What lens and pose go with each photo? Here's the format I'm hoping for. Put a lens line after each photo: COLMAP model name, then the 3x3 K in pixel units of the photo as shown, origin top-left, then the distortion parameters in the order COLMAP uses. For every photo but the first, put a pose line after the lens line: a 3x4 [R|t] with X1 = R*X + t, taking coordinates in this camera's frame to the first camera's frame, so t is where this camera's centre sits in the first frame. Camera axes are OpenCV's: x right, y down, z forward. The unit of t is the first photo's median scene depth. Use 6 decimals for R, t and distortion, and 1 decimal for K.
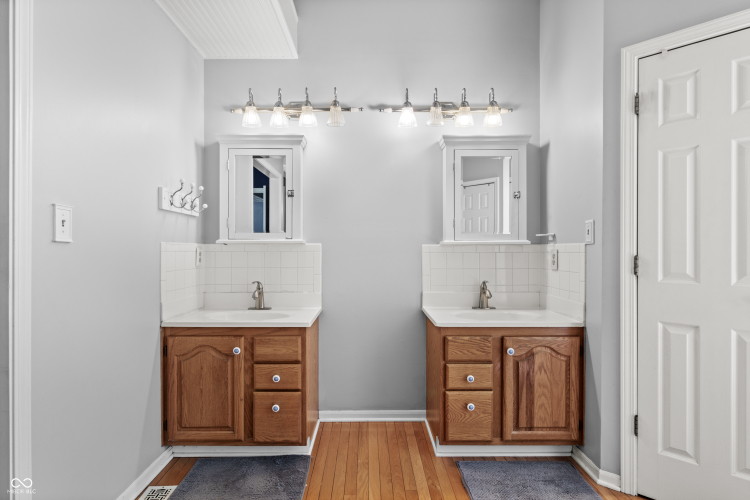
lens RADIAL K [[400.7, 0, 376.3], [0, 400.7, 251.8], [0, 0, 1]] dist [-0.006111, -0.000489]
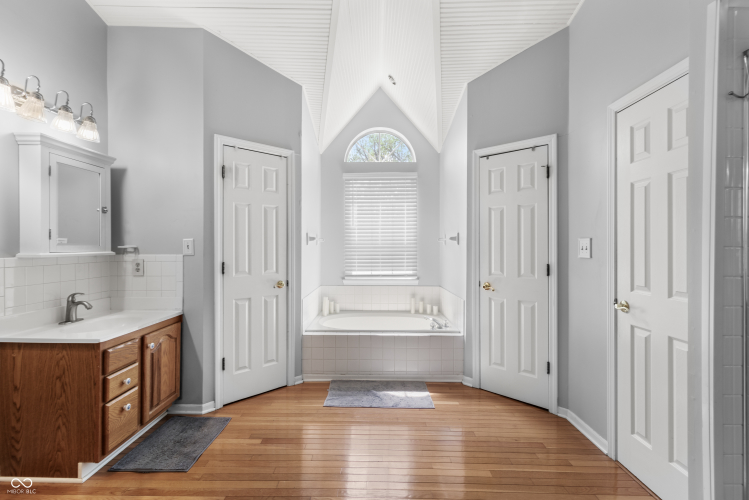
lens RADIAL K [[346.0, 0, 370.5], [0, 346.0, 247.7], [0, 0, 1]] dist [0.003256, 0.001010]
pose [[0.017444, -0.002306, 0.999845, -0.689992], [0.005455, 0.999983, 0.002211, -0.045259], [-0.999833, 0.005416, 0.017457, 0.314472]]
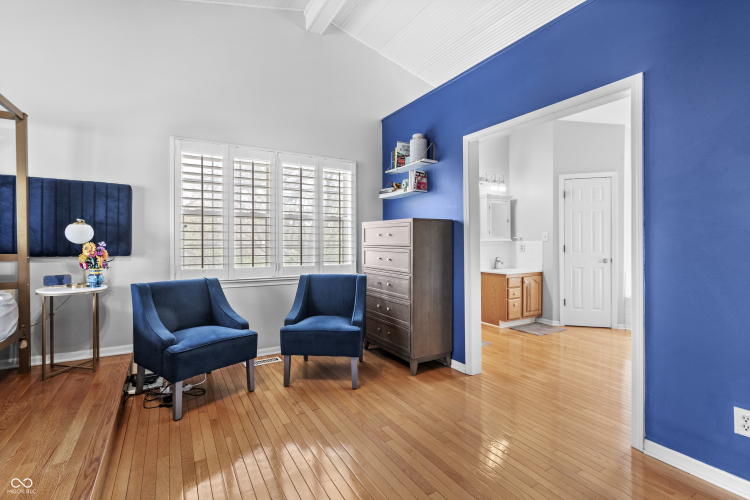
lens RADIAL K [[346.5, 0, 371.5], [0, 346.5, 245.1], [0, 0, 1]] dist [0.003256, 0.001010]
pose [[0.867083, -0.007947, 0.498101, -1.661201], [0.007798, 0.999967, 0.002379, -0.008462], [-0.498103, 0.001821, 0.867116, -0.466216]]
